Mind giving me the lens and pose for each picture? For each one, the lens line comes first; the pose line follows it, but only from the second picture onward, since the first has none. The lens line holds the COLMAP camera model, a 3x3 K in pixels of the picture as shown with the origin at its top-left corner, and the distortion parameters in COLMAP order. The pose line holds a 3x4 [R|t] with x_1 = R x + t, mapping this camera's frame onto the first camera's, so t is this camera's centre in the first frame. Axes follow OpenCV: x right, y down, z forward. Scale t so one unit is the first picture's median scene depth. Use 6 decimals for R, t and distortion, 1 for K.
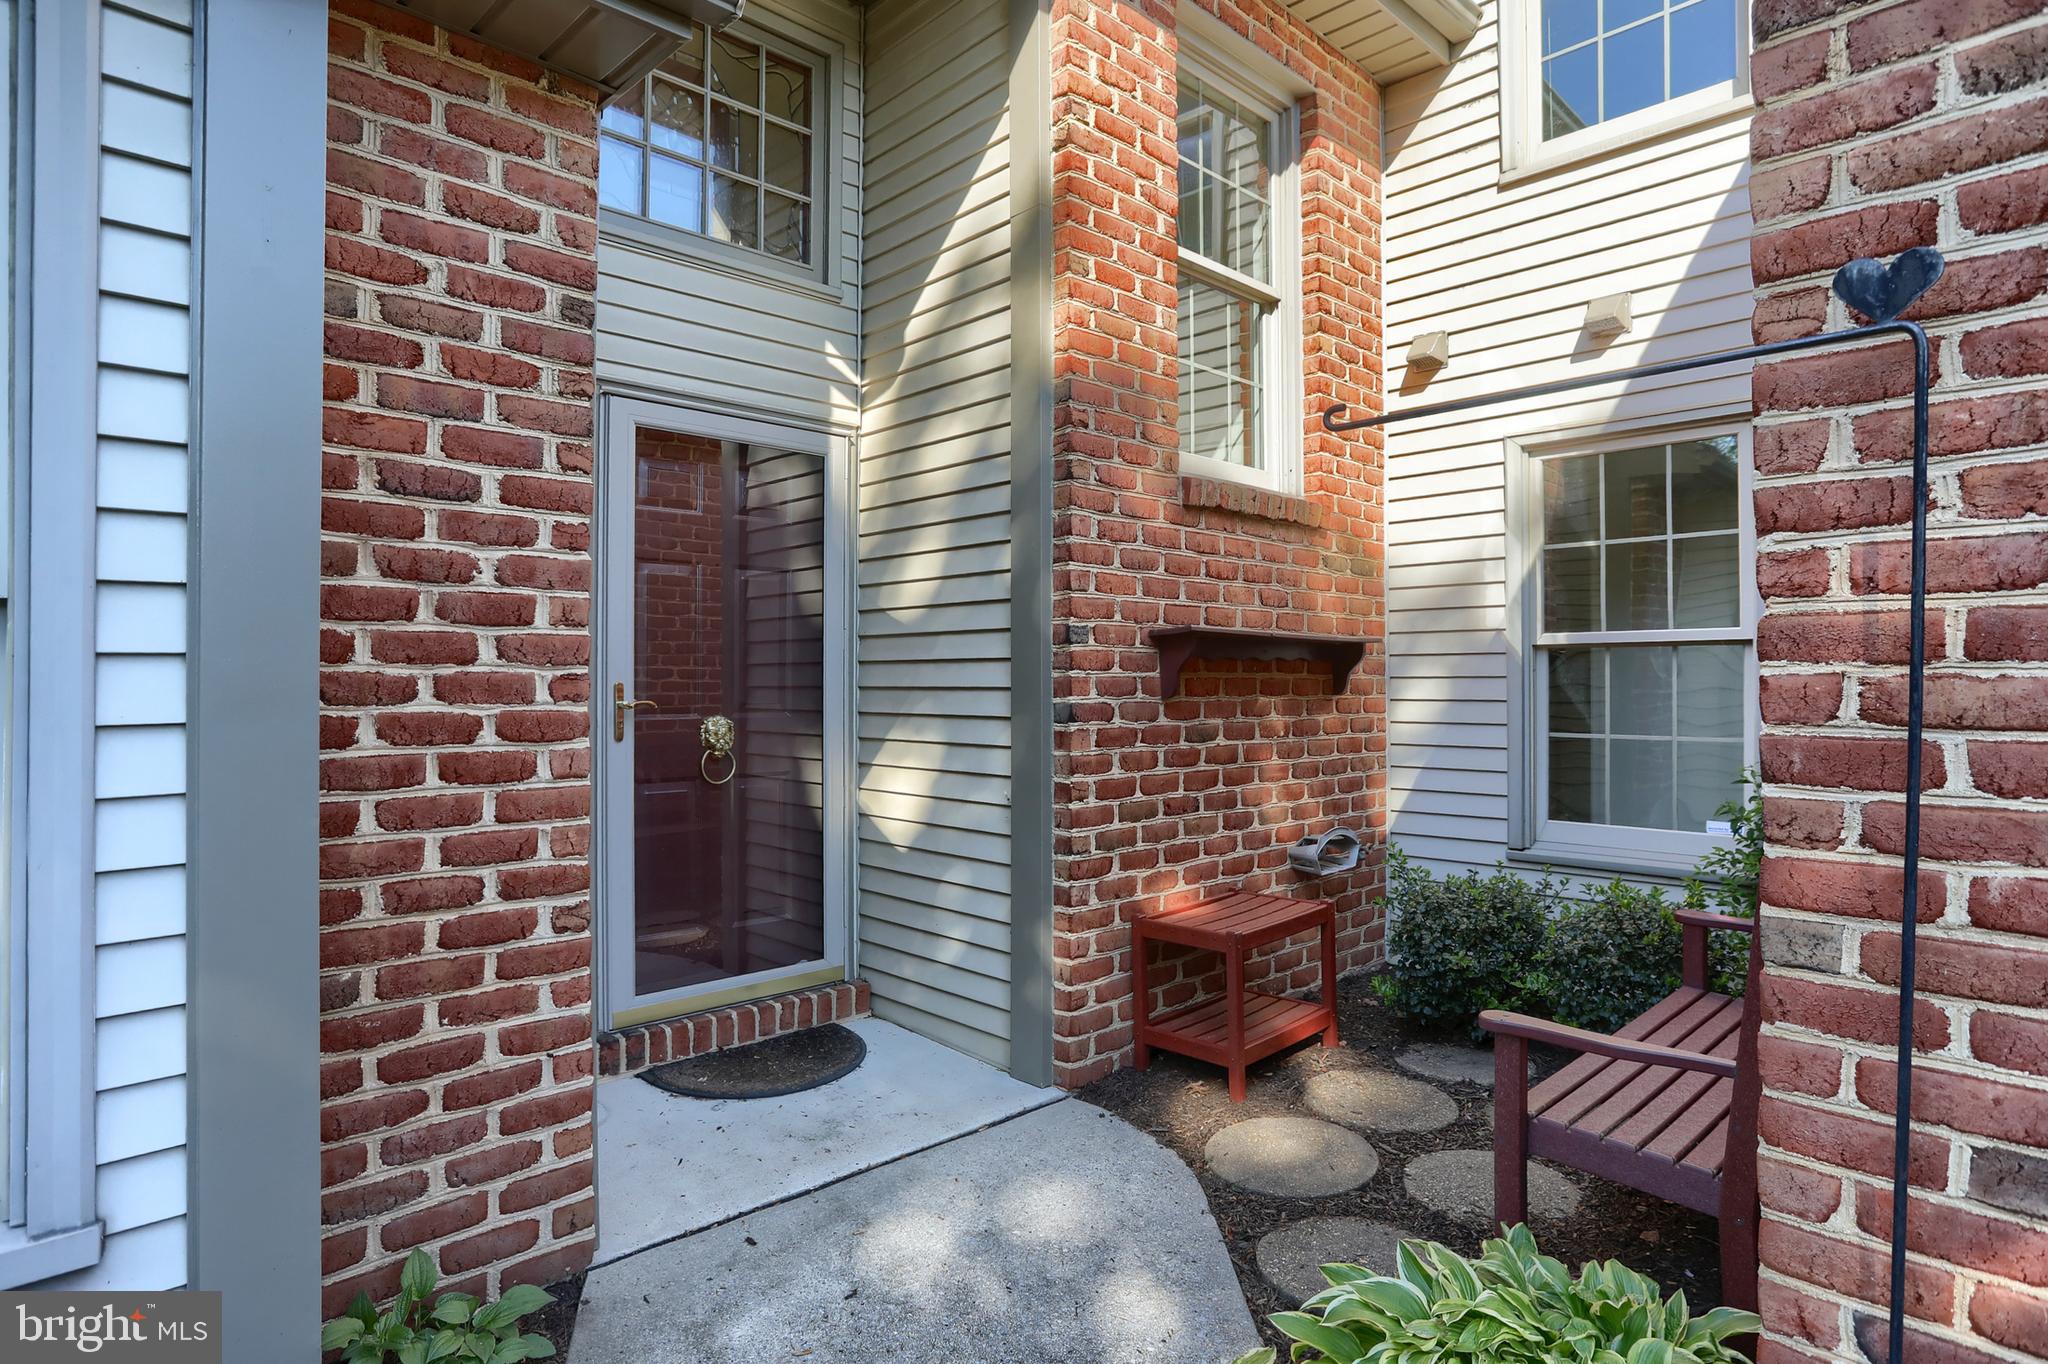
lens RADIAL K [[1071.7, 0, 1025.9], [0, 1071.7, 676.5], [0, 0, 1]] dist [-0.030311, 0.006029]
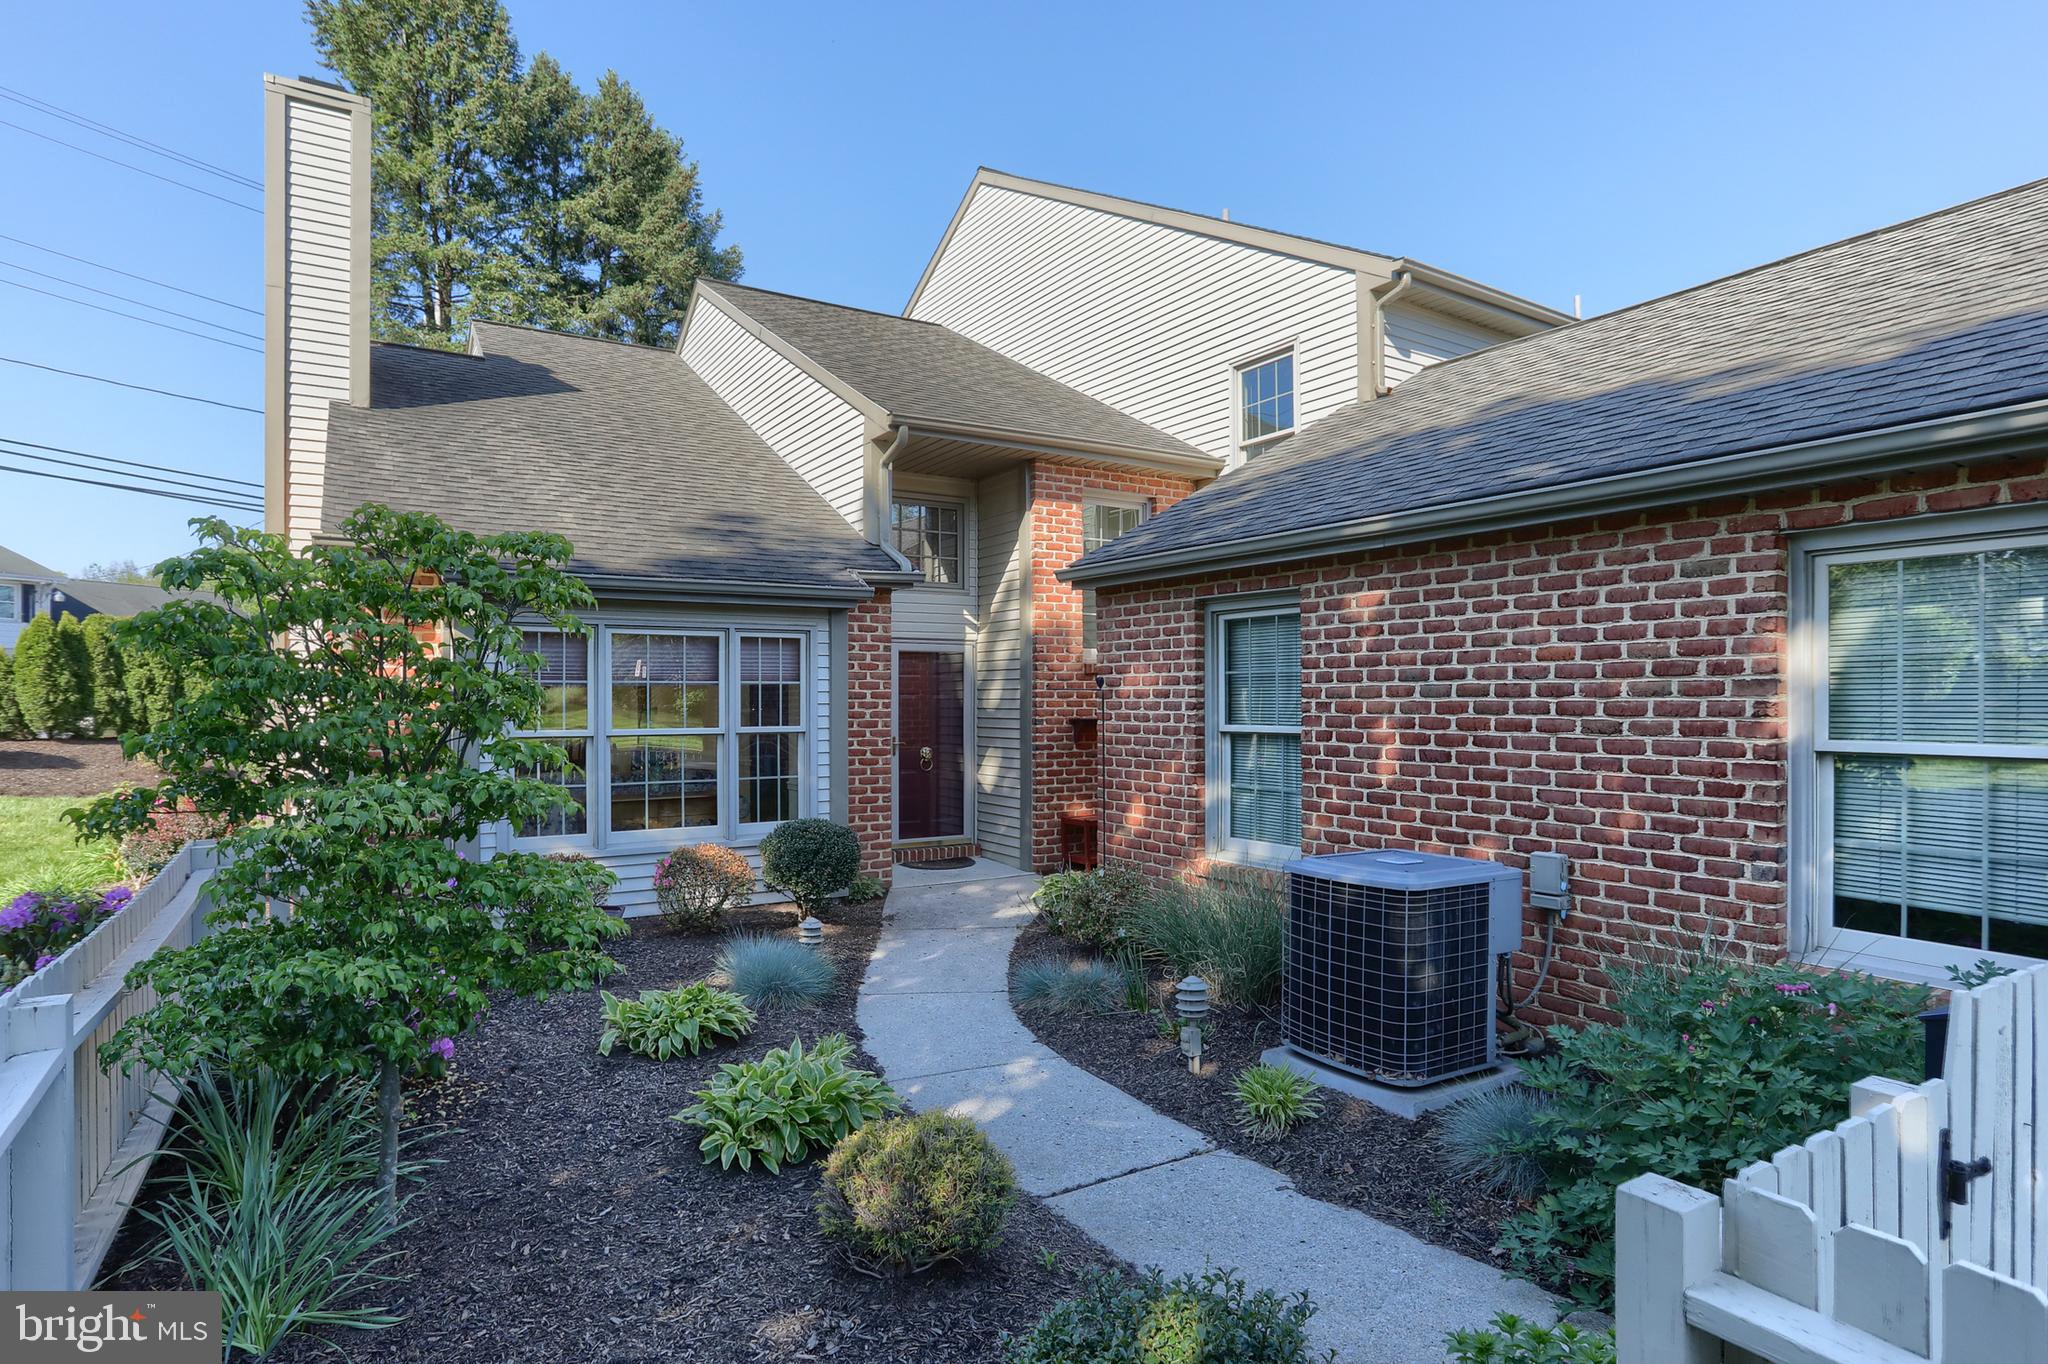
lens RADIAL K [[1097.9, 0, 1016.1], [0, 1097.9, 673.7], [0, 0, 1]] dist [-0.005316, 0.001028]
pose [[0.974384, -0.009914, -0.224670, 0.649256], [0.006193, 0.999832, -0.017260, -0.114103], [0.224804, 0.015427, 0.974282, -1.933337]]
